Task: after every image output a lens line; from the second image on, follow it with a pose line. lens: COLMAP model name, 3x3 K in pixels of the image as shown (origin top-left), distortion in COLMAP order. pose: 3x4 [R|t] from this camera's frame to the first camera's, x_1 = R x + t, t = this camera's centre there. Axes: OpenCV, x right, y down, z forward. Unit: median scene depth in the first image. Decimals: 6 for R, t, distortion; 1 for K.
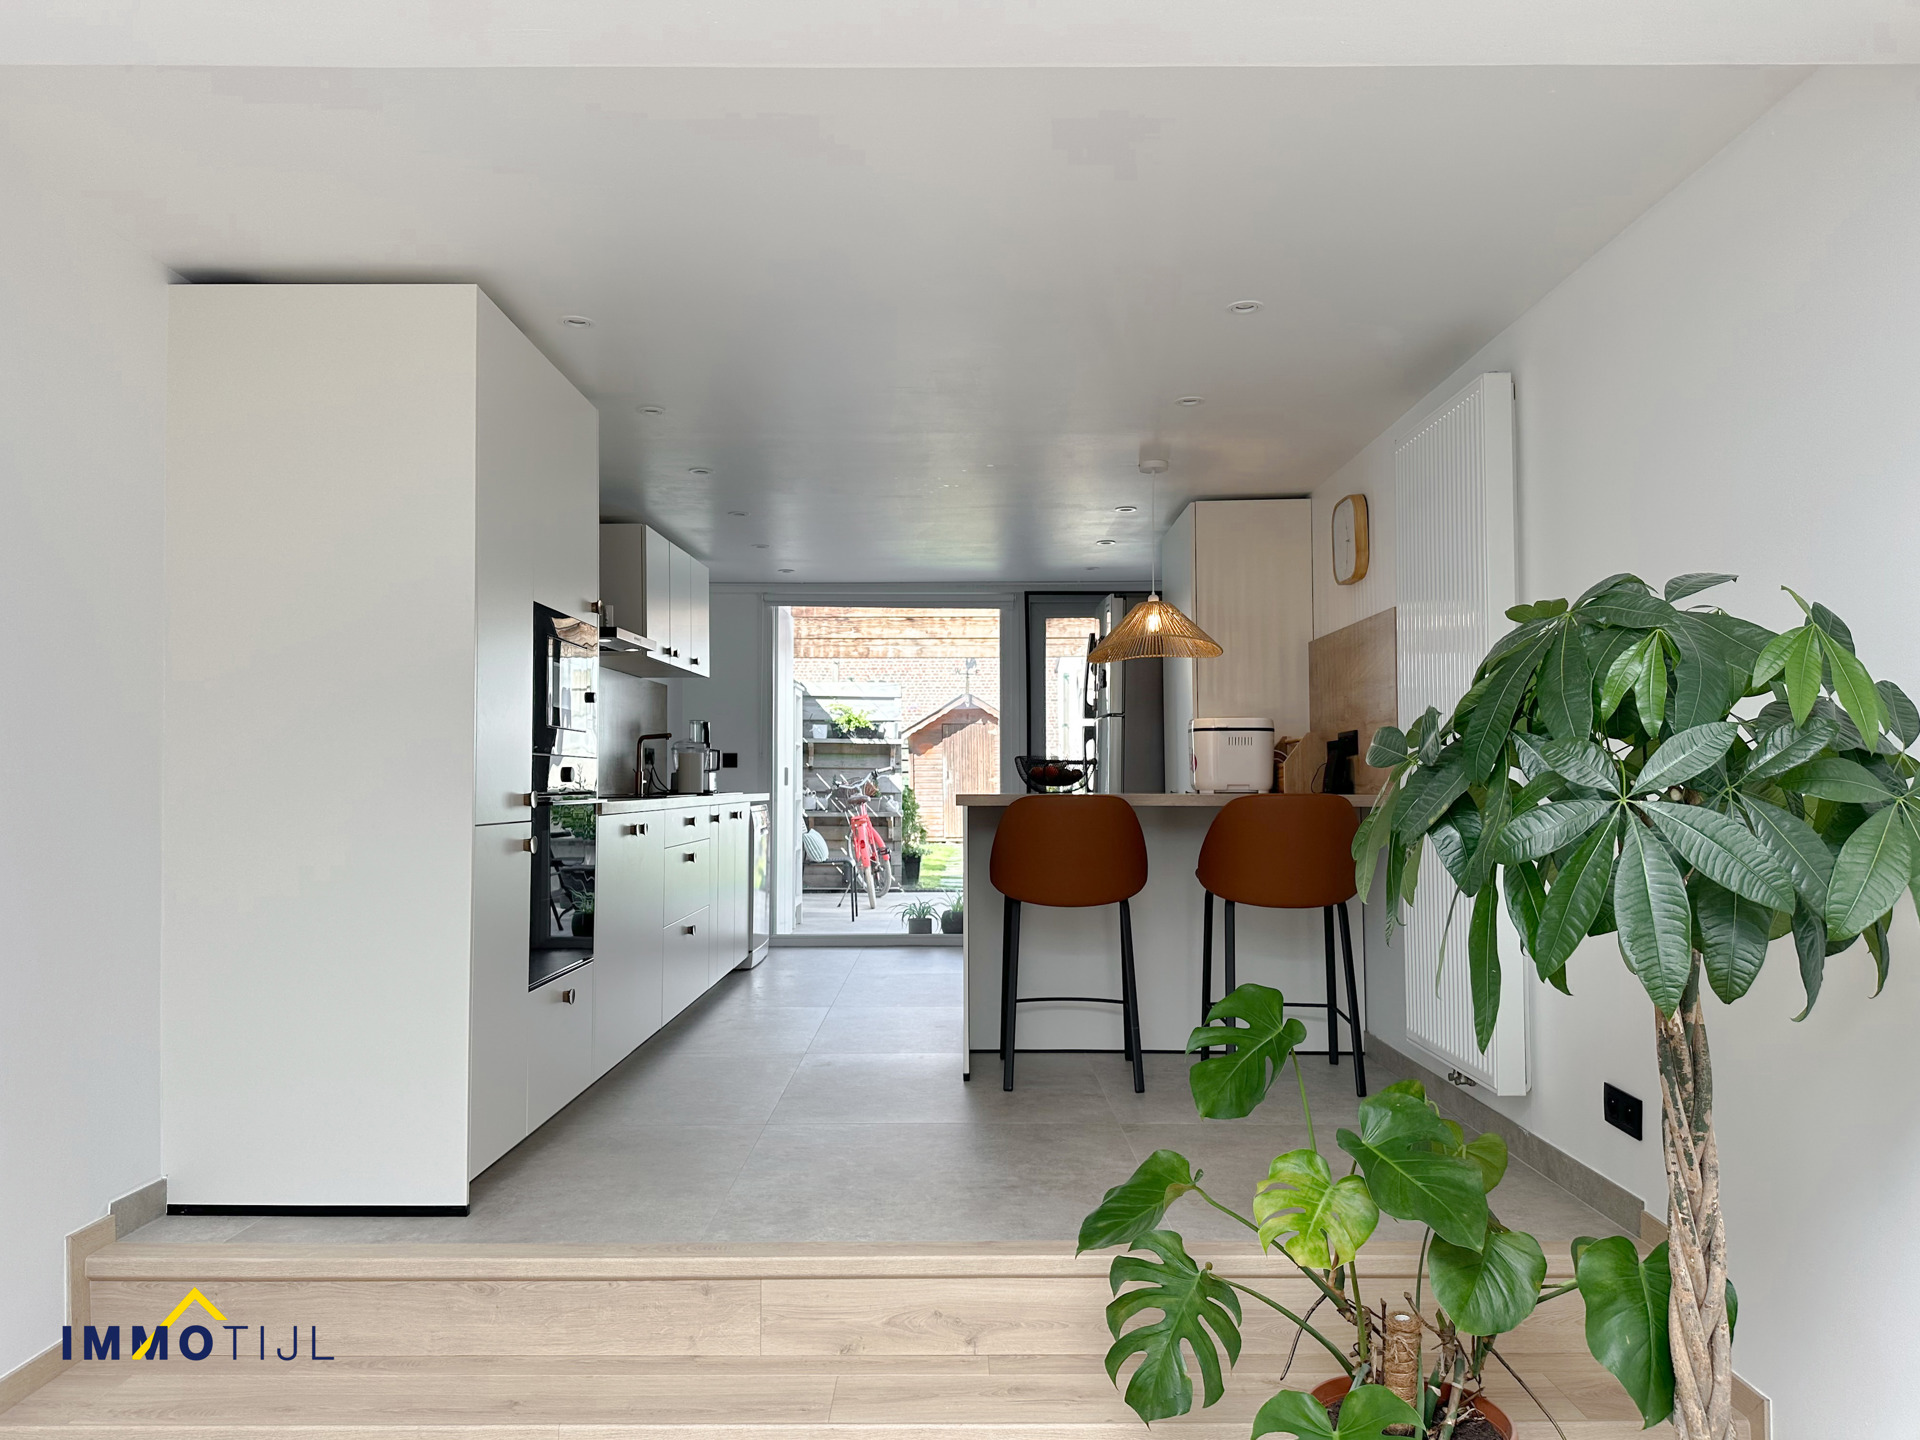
lens RADIAL K [[1346.0, 0, 960.0], [0, 1346.0, 720.0], [0, 0, 1]] dist [0.001357, 0.000406]
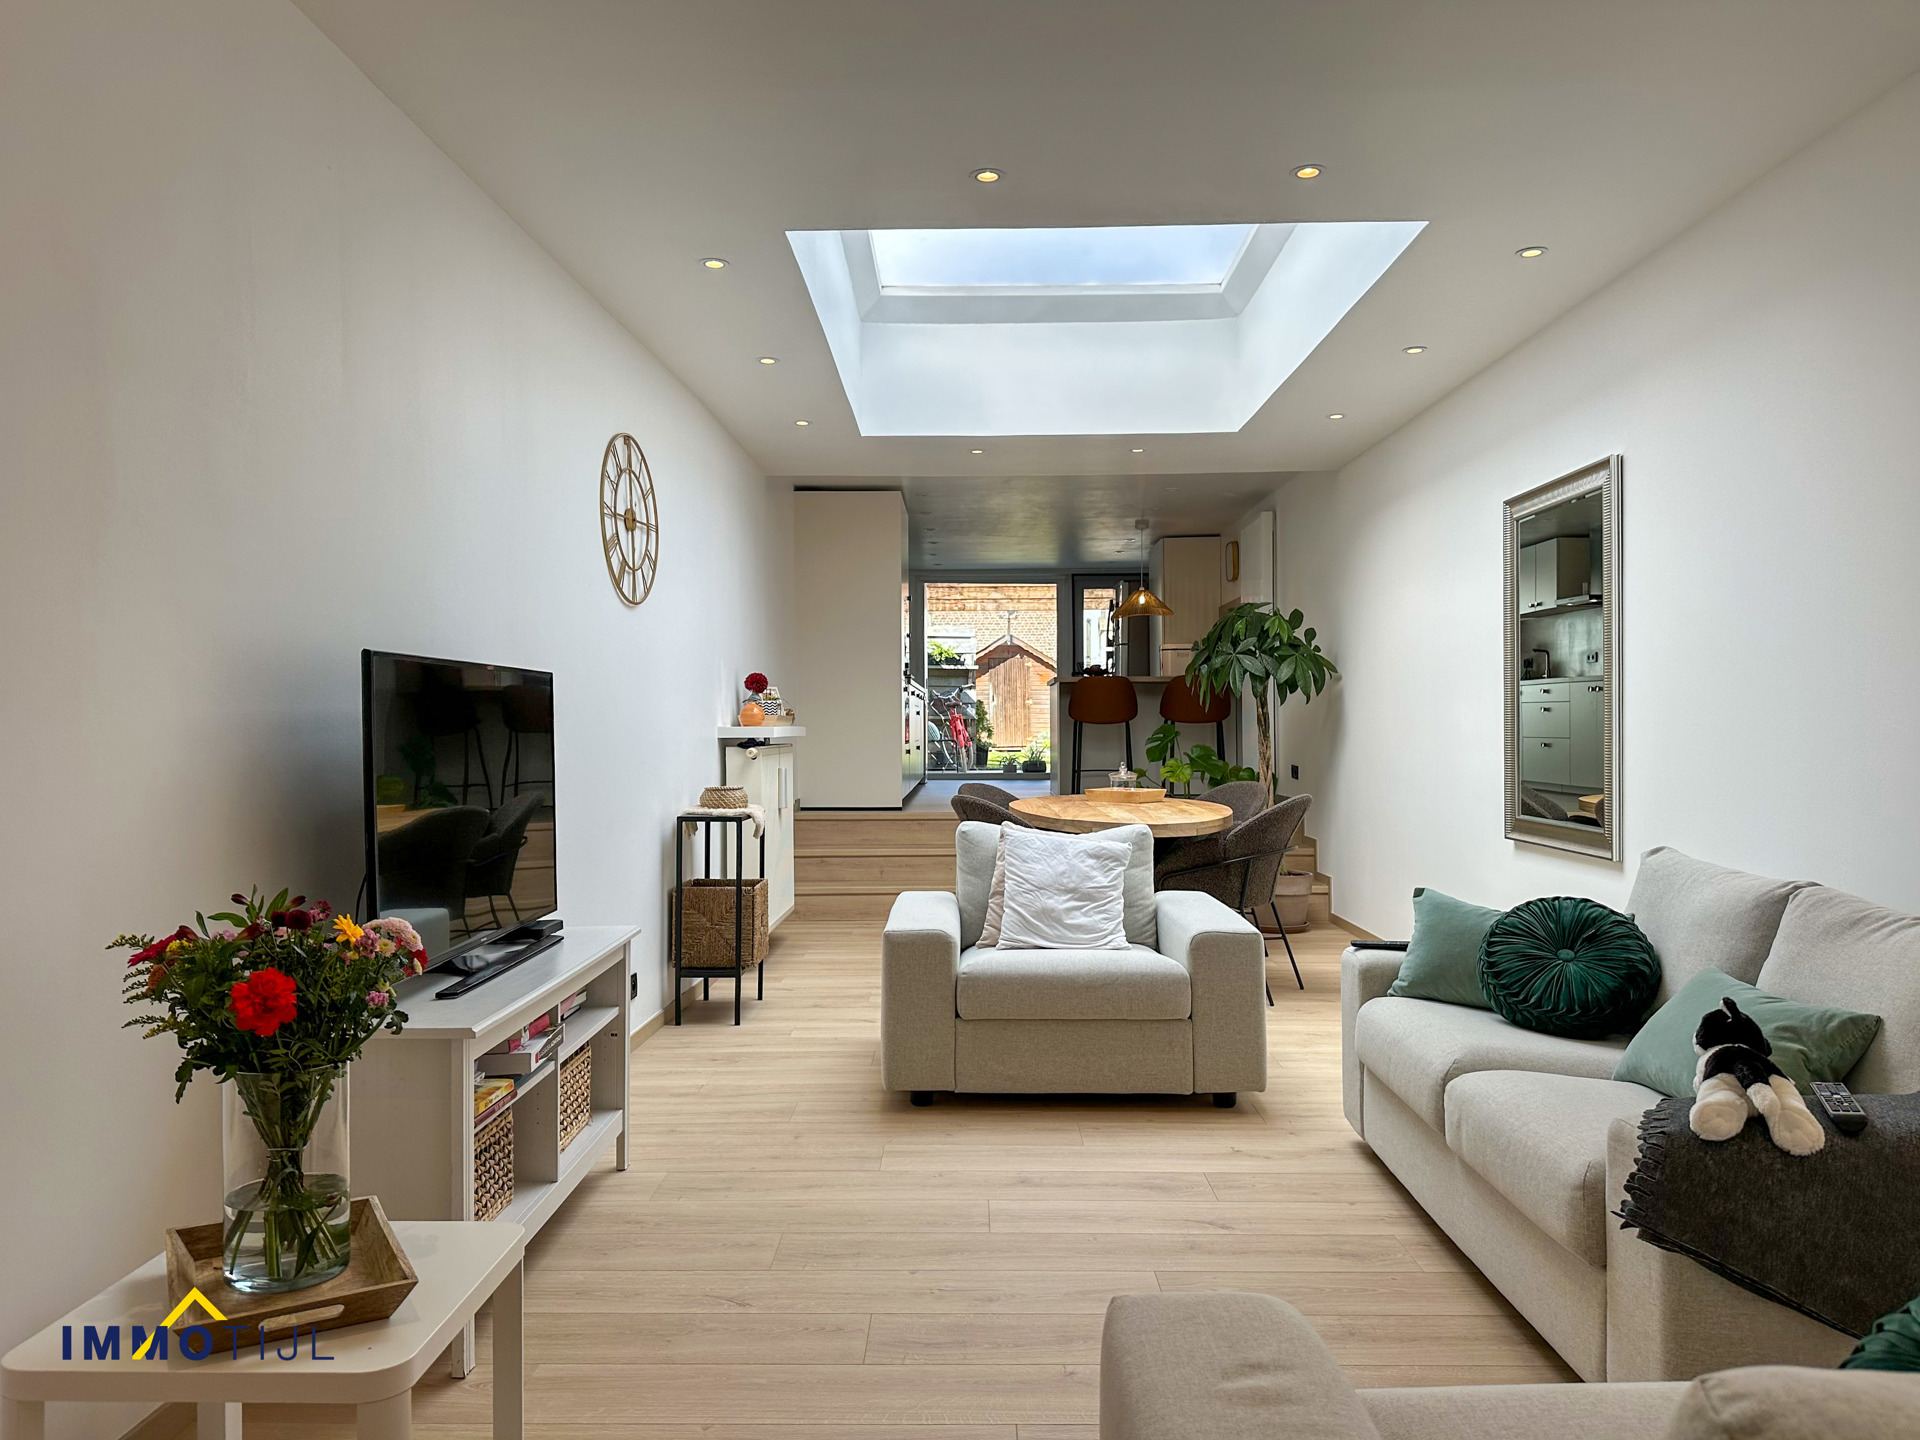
lens RADIAL K [[1342.0, 0, 890.8], [0, 1342.0, 719.7], [0, 0, 1]] dist [0.000945, 0.000041]
pose [[0.998234, -0.002883, -0.059335, -0.081985], [0.005453, 0.999051, 0.043207, 0.015443], [0.059154, -0.043454, 0.997303, -0.738173]]
